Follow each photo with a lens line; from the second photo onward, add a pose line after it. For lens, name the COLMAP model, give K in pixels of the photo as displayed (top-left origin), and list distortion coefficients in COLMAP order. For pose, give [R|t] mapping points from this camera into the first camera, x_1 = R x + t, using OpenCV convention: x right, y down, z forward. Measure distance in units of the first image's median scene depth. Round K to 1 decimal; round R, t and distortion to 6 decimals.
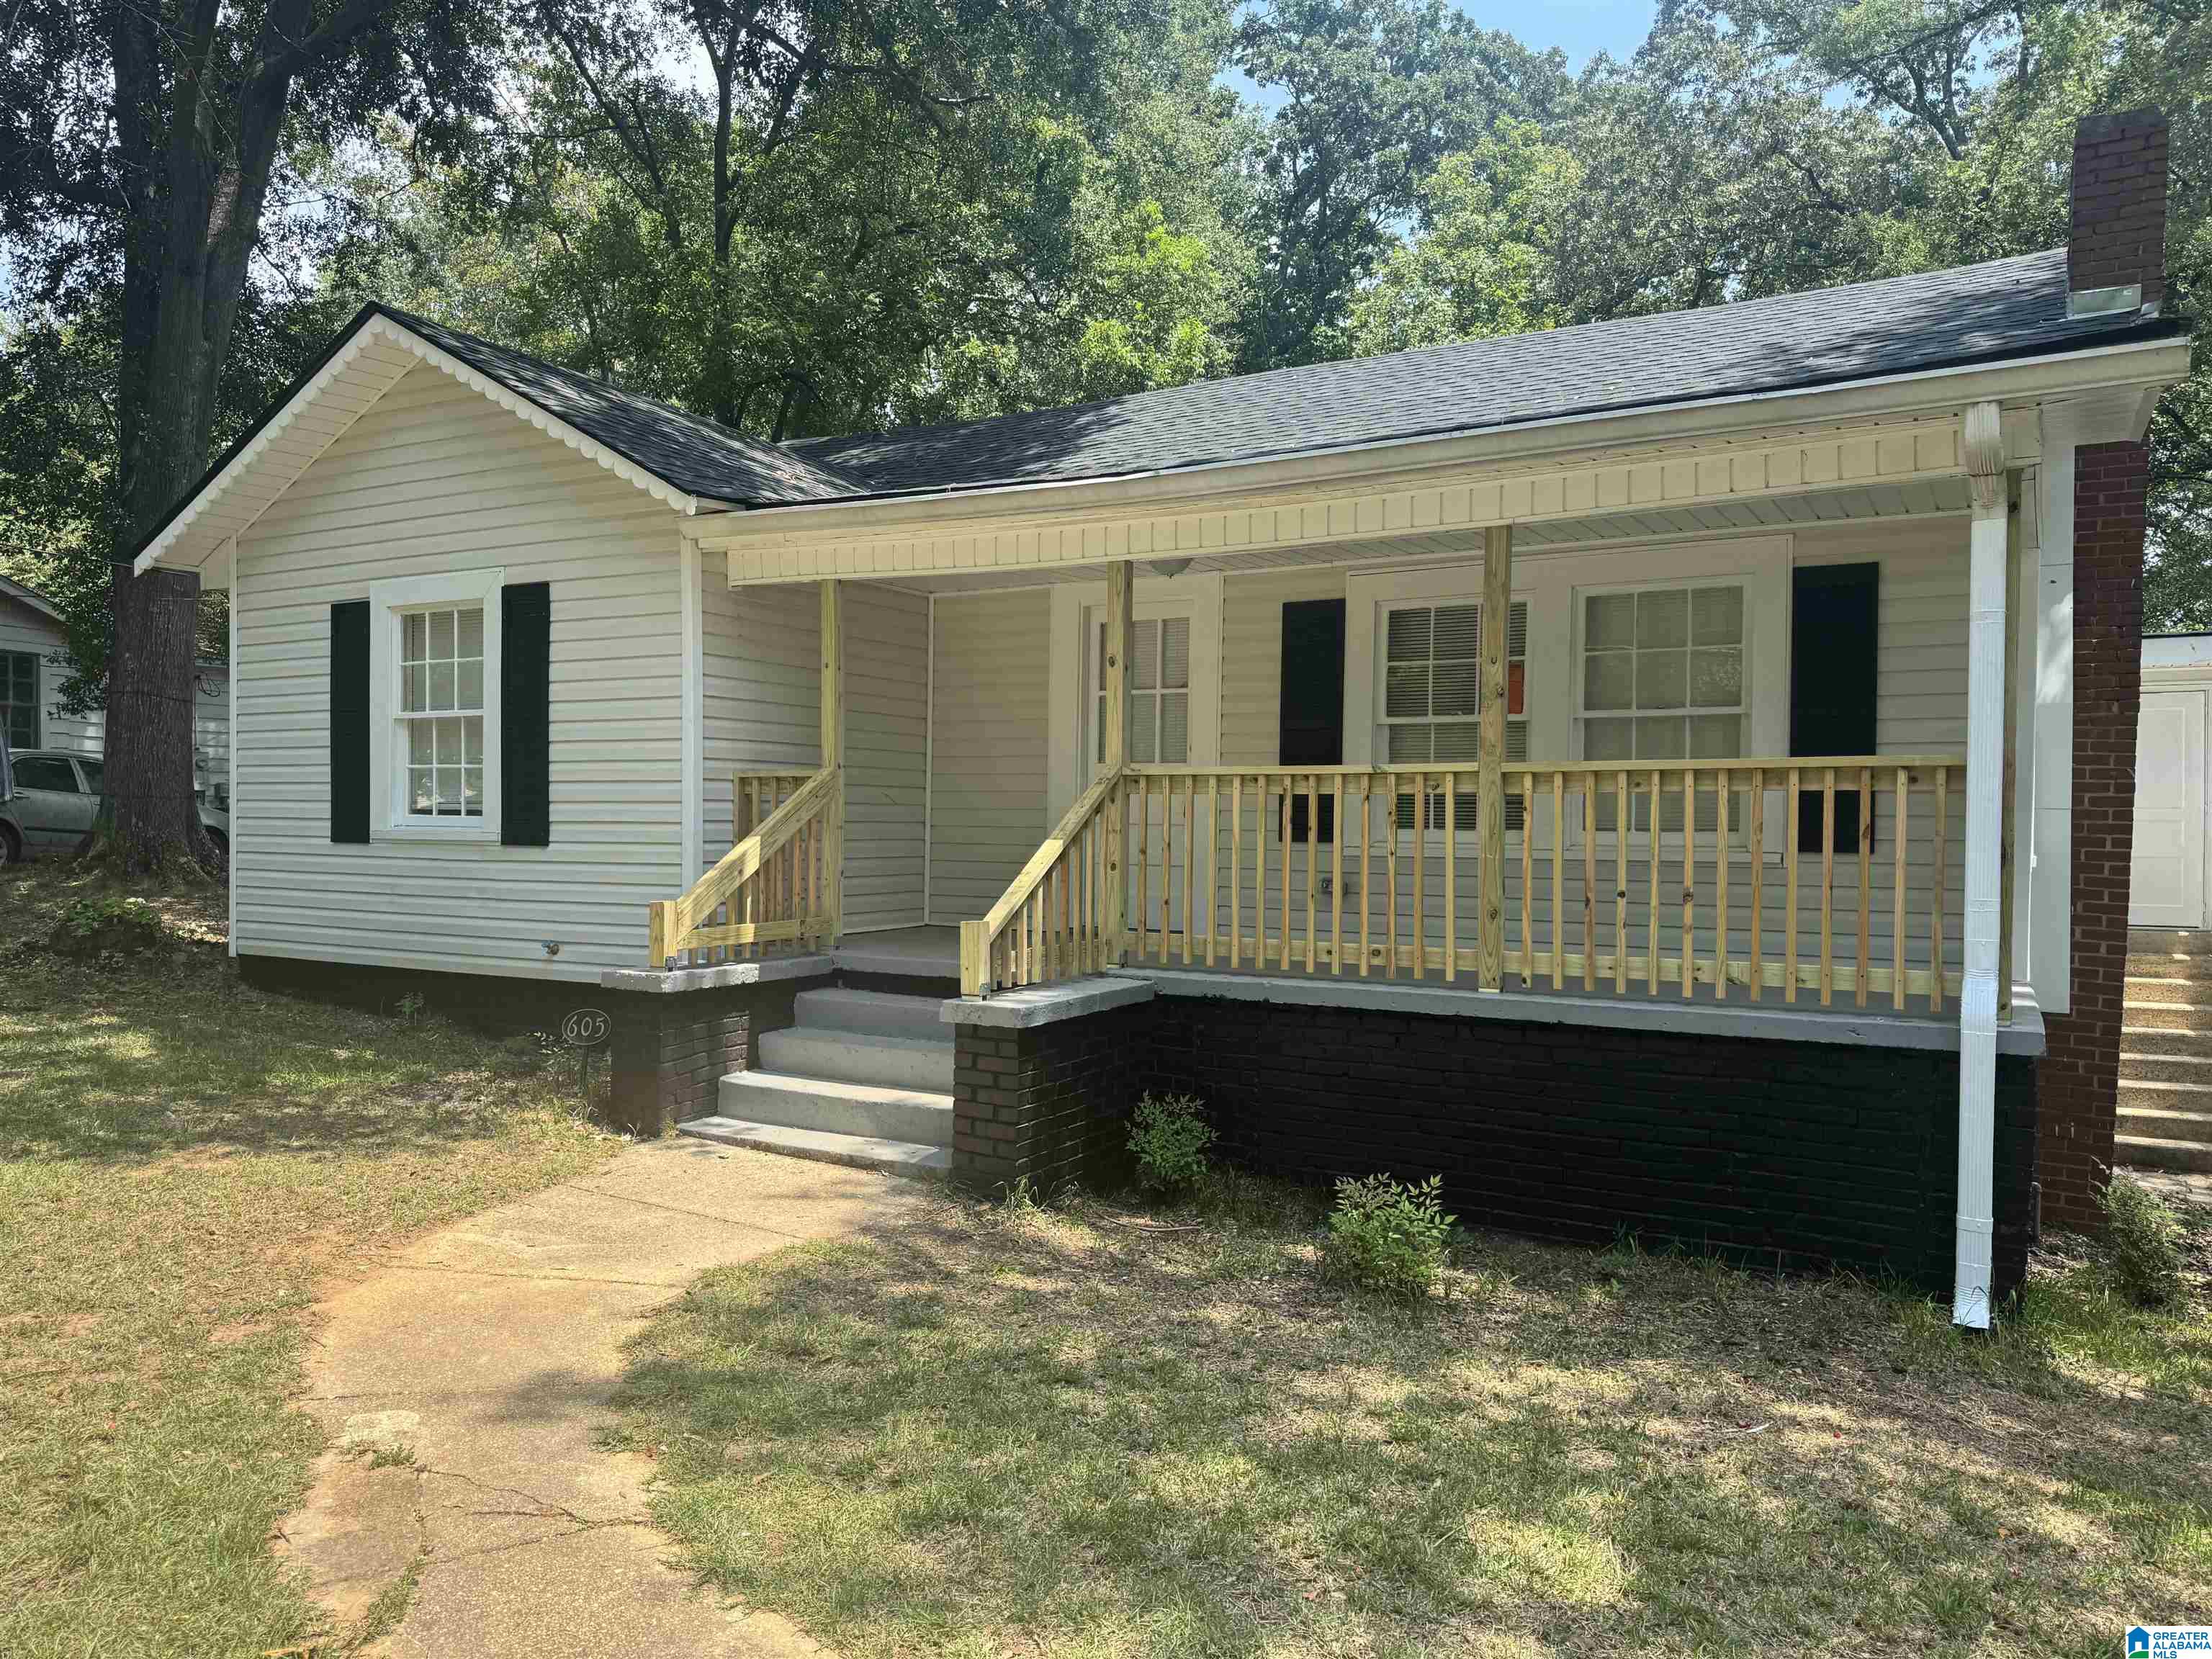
lens RADIAL K [[1590.2, 0, 1090.9], [0, 1590.2, 838.2], [0, 0, 1]] dist [0.016785, -0.004560]
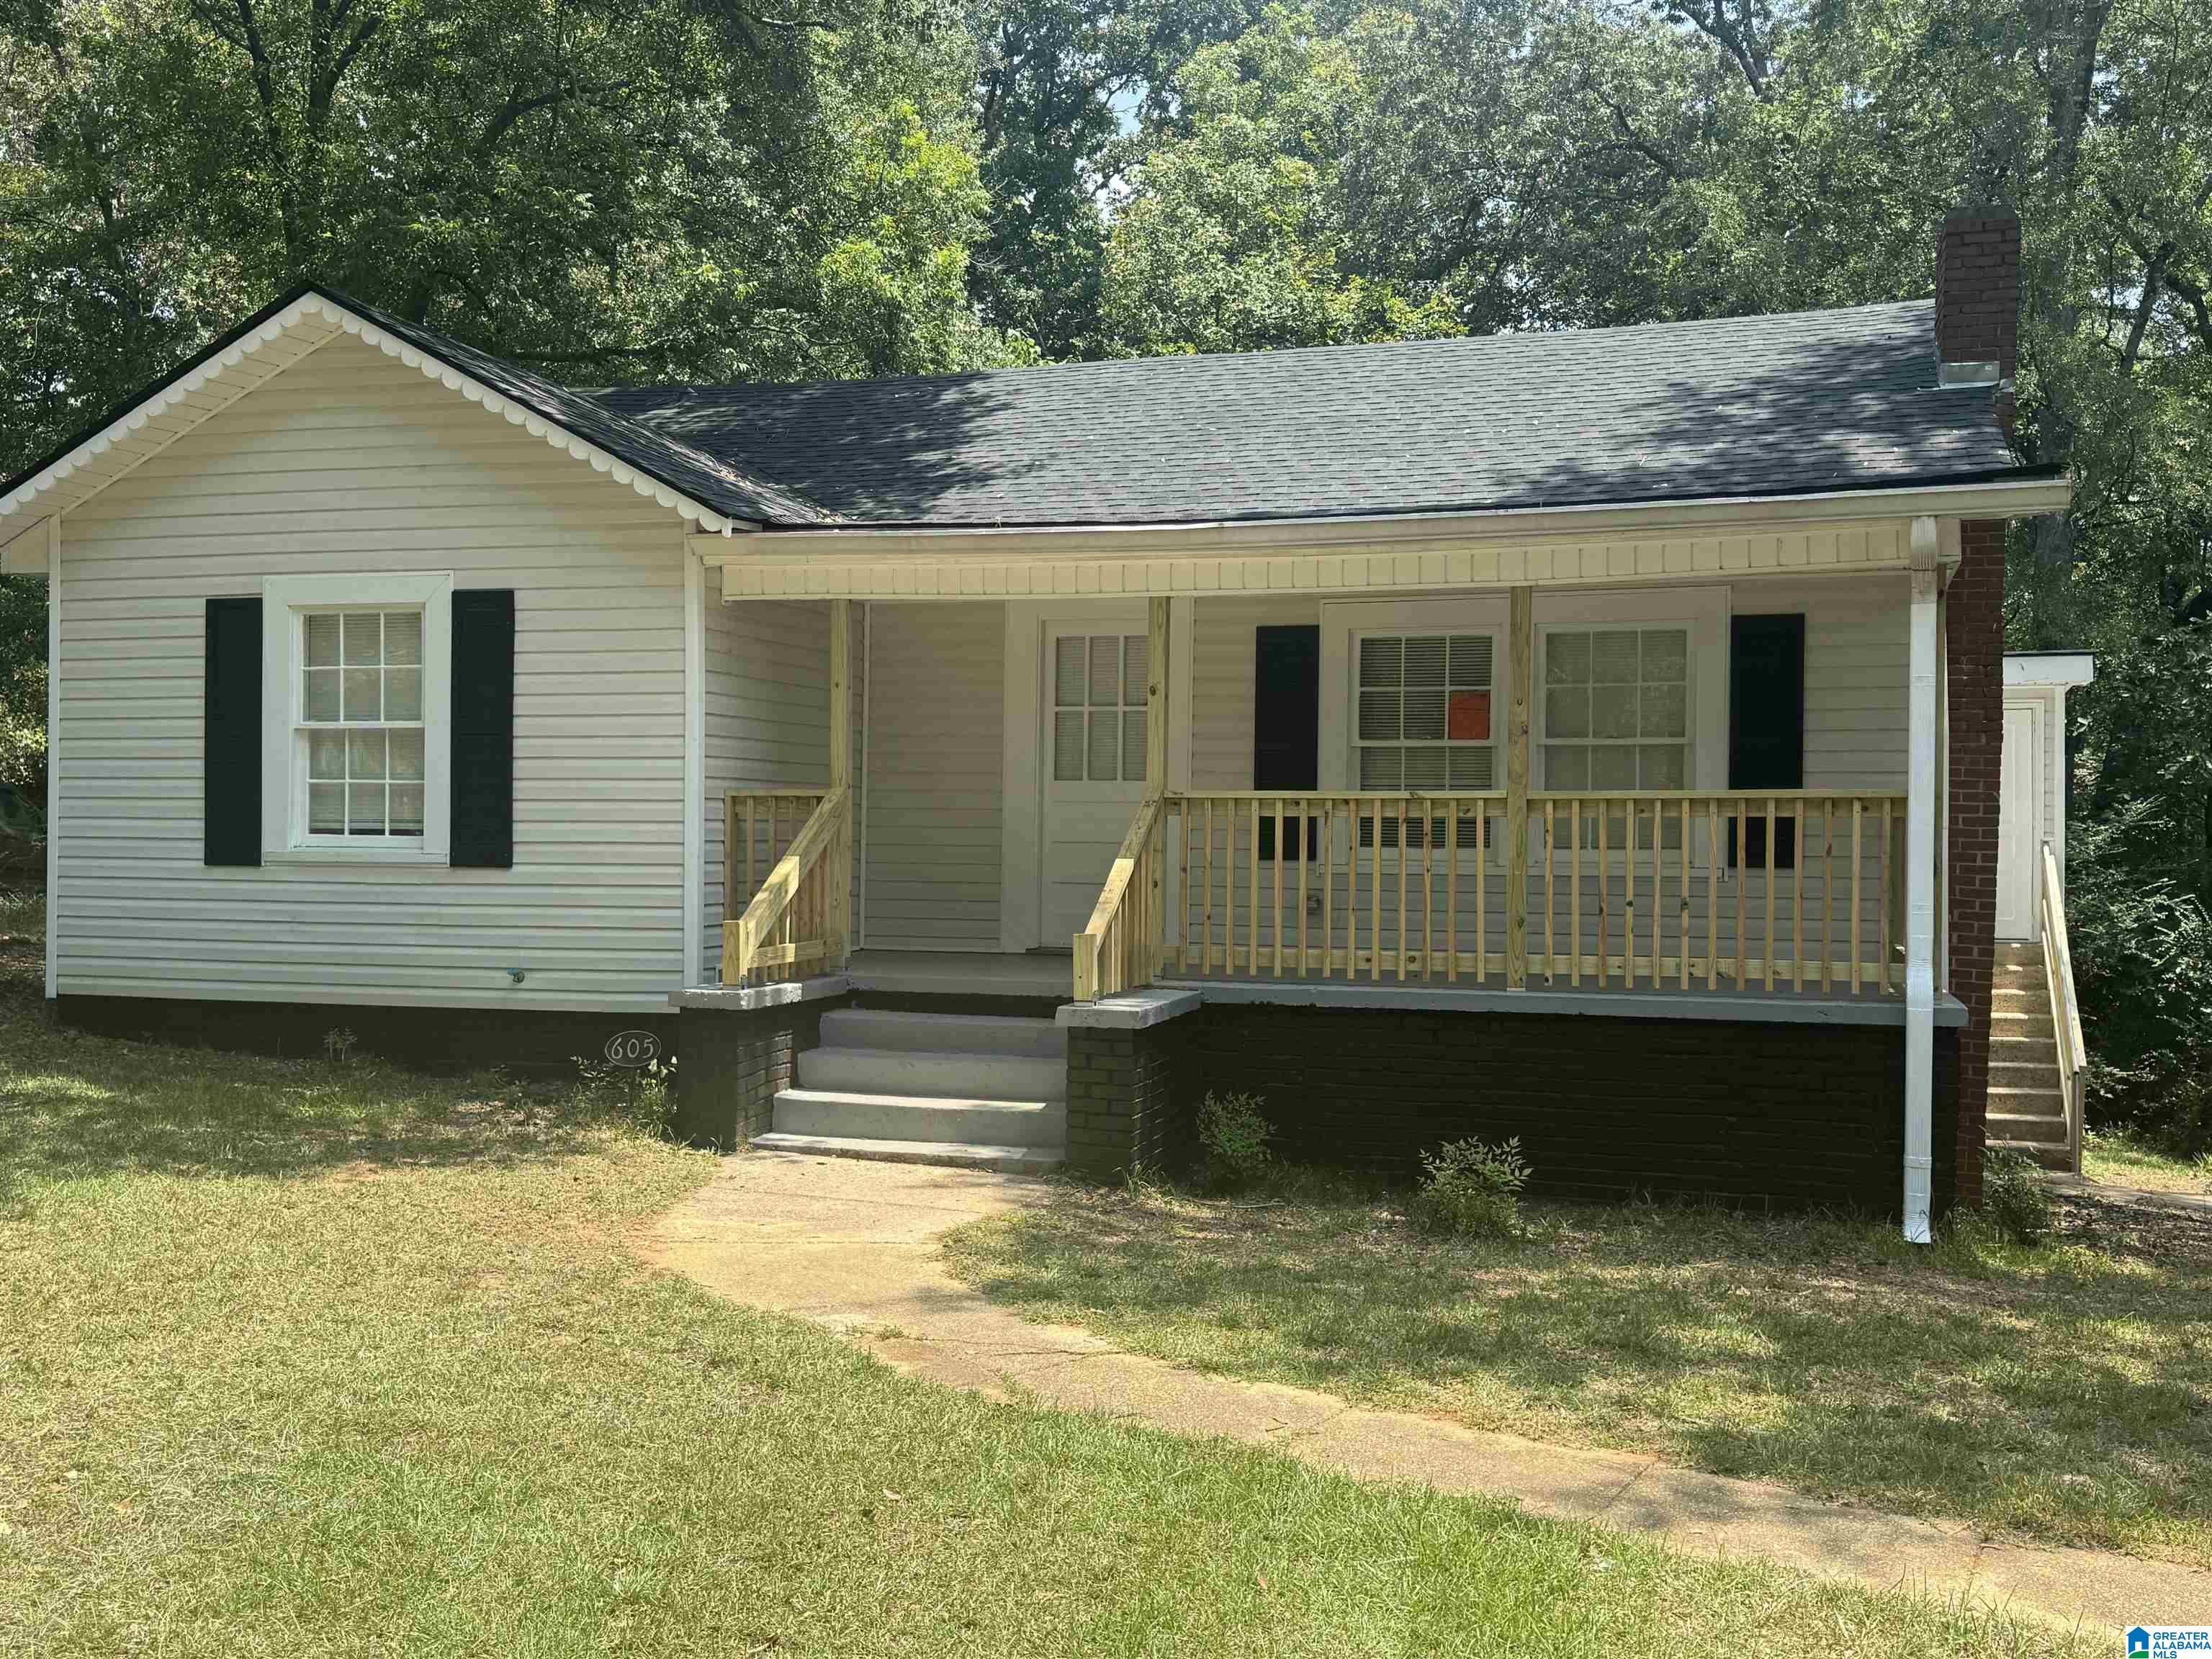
lens RADIAL K [[2144.3, 0, 1111.5], [0, 2144.3, 837.8], [0, 0, 1]] dist [0.069232, 0.000000]
pose [[0.974480, -0.001547, 0.224470, -0.305953], [0.003335, 0.999966, -0.007589, -0.002295], [-0.224450, 0.008144, 0.974451, -0.357139]]
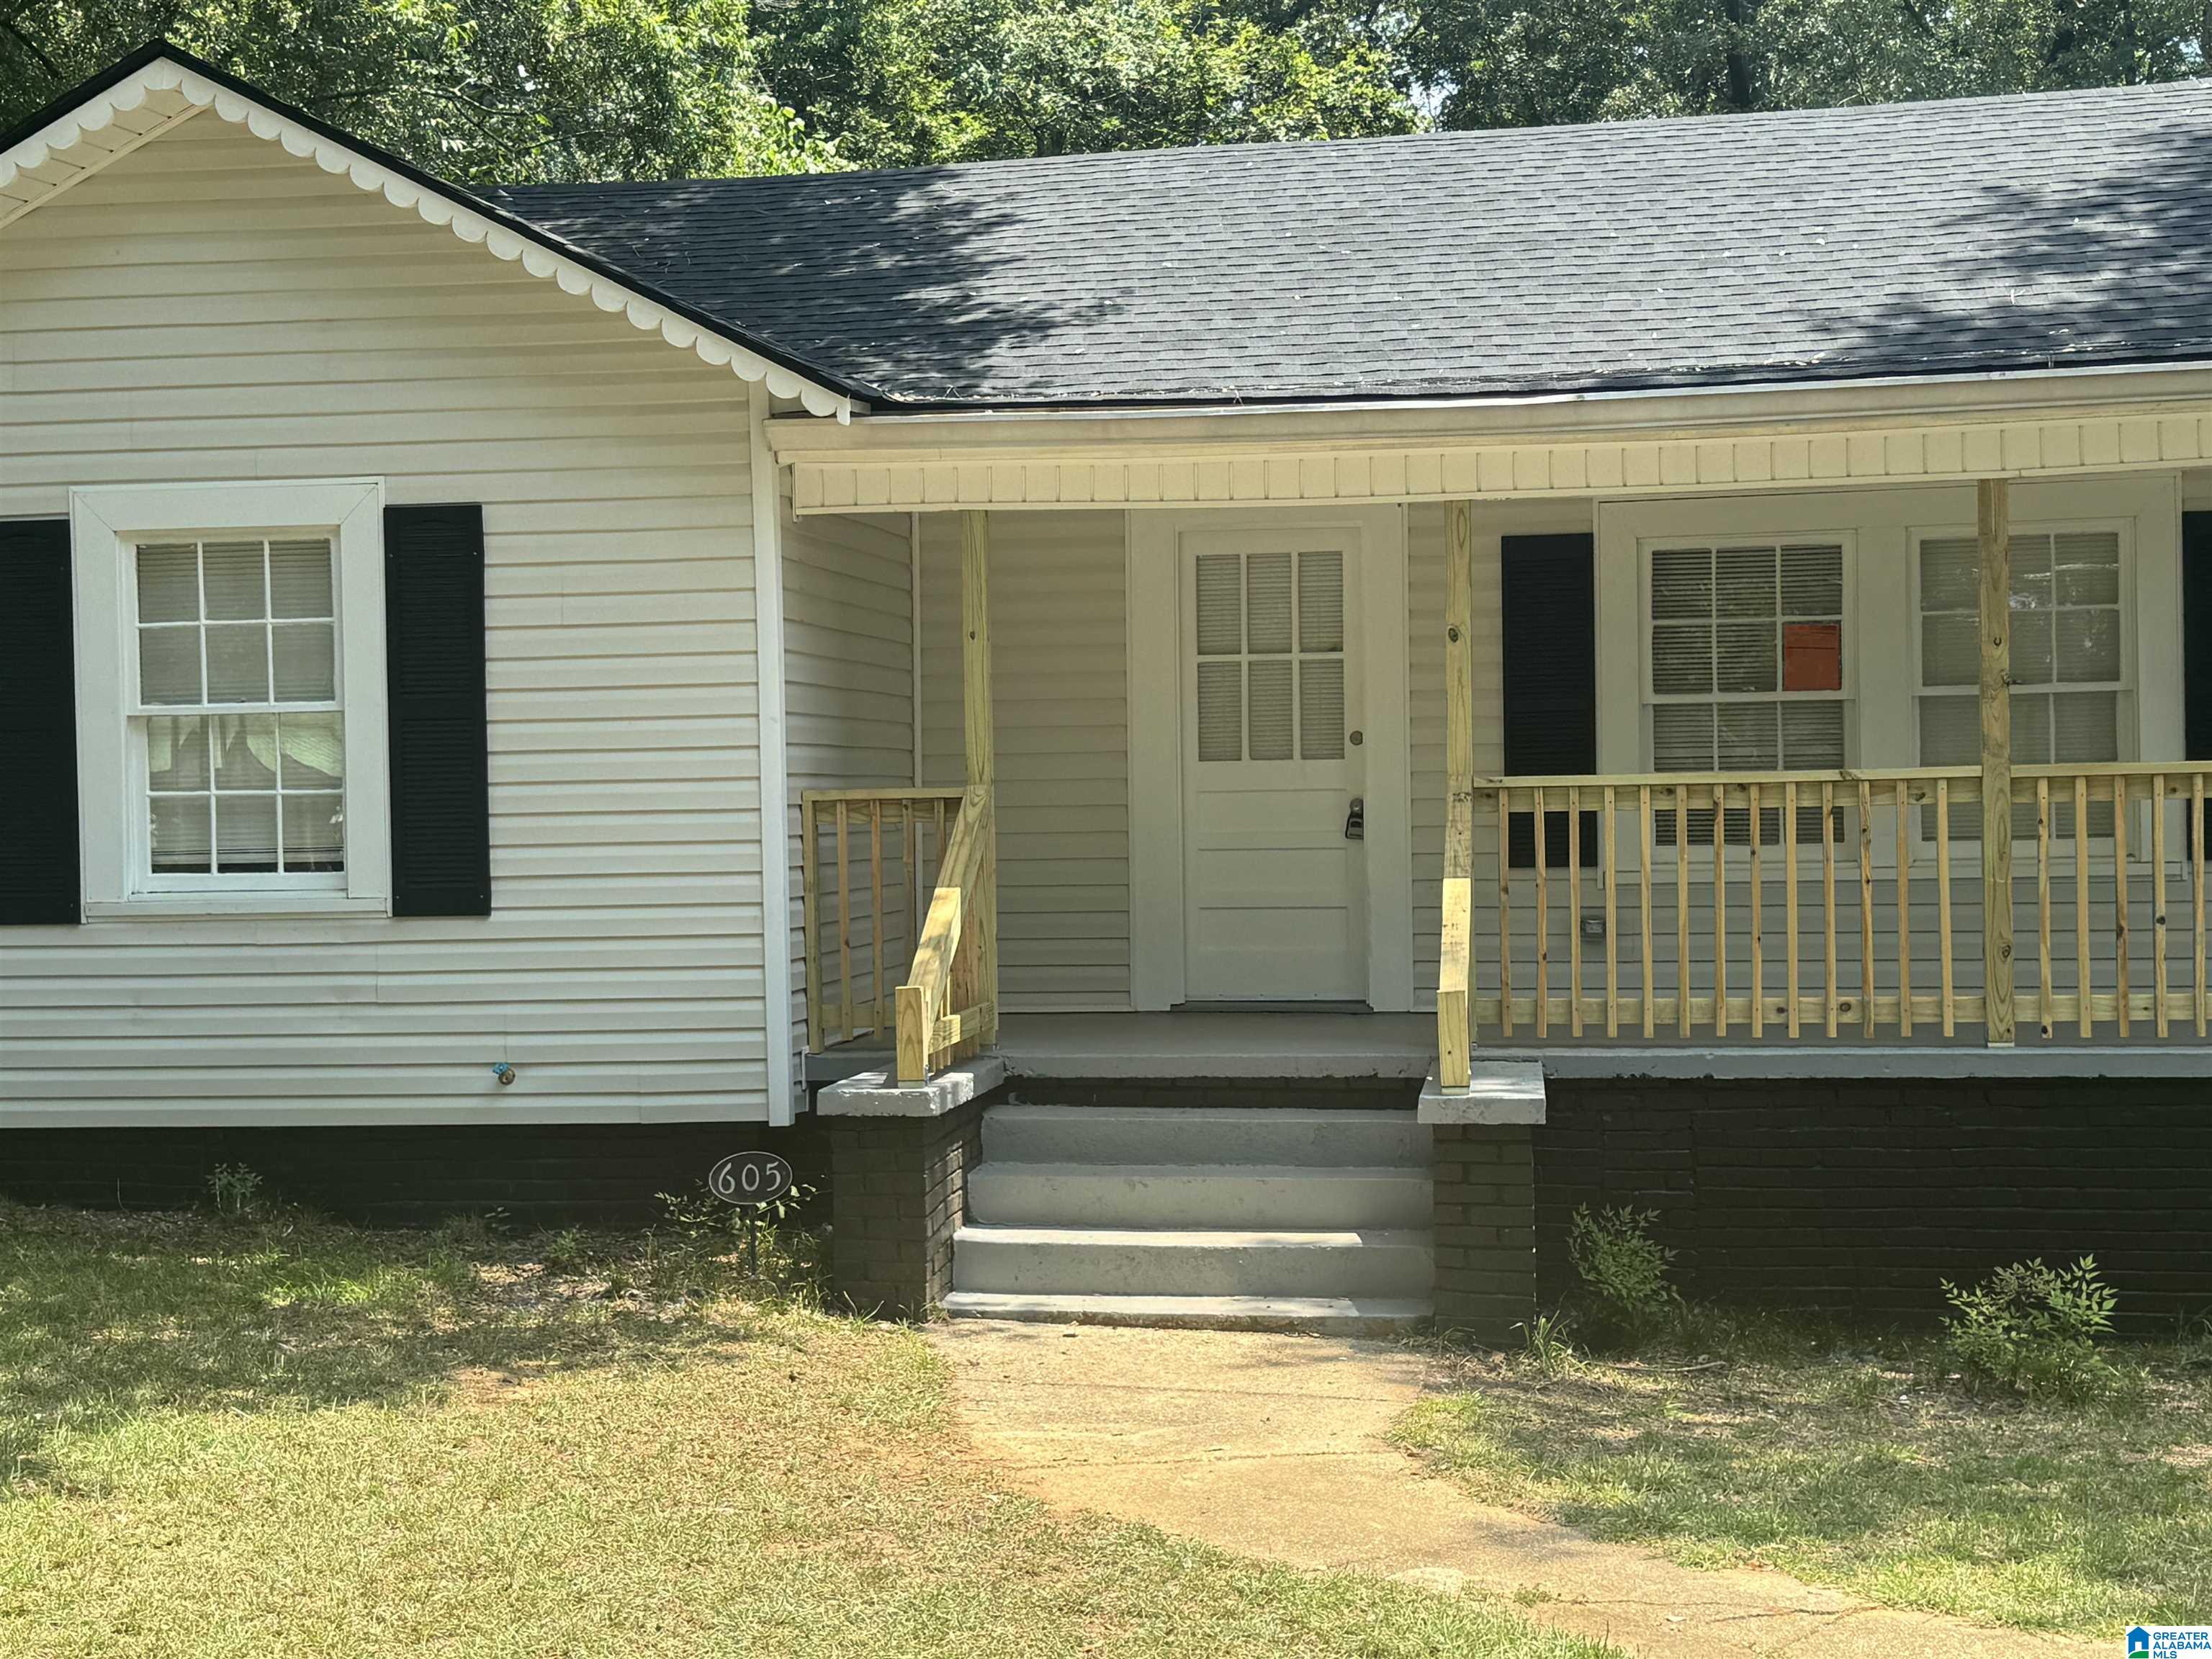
lens RADIAL K [[3039.4, 0, 1094.8], [0, 3039.4, 835.1], [0, 0, 1]] dist [0.069625, 0.000000]
pose [[0.936342, -0.031162, 0.349702, -0.587801], [0.031858, 0.999485, 0.003763, -0.026440], [-0.349640, 0.007617, 0.936853, -0.250646]]
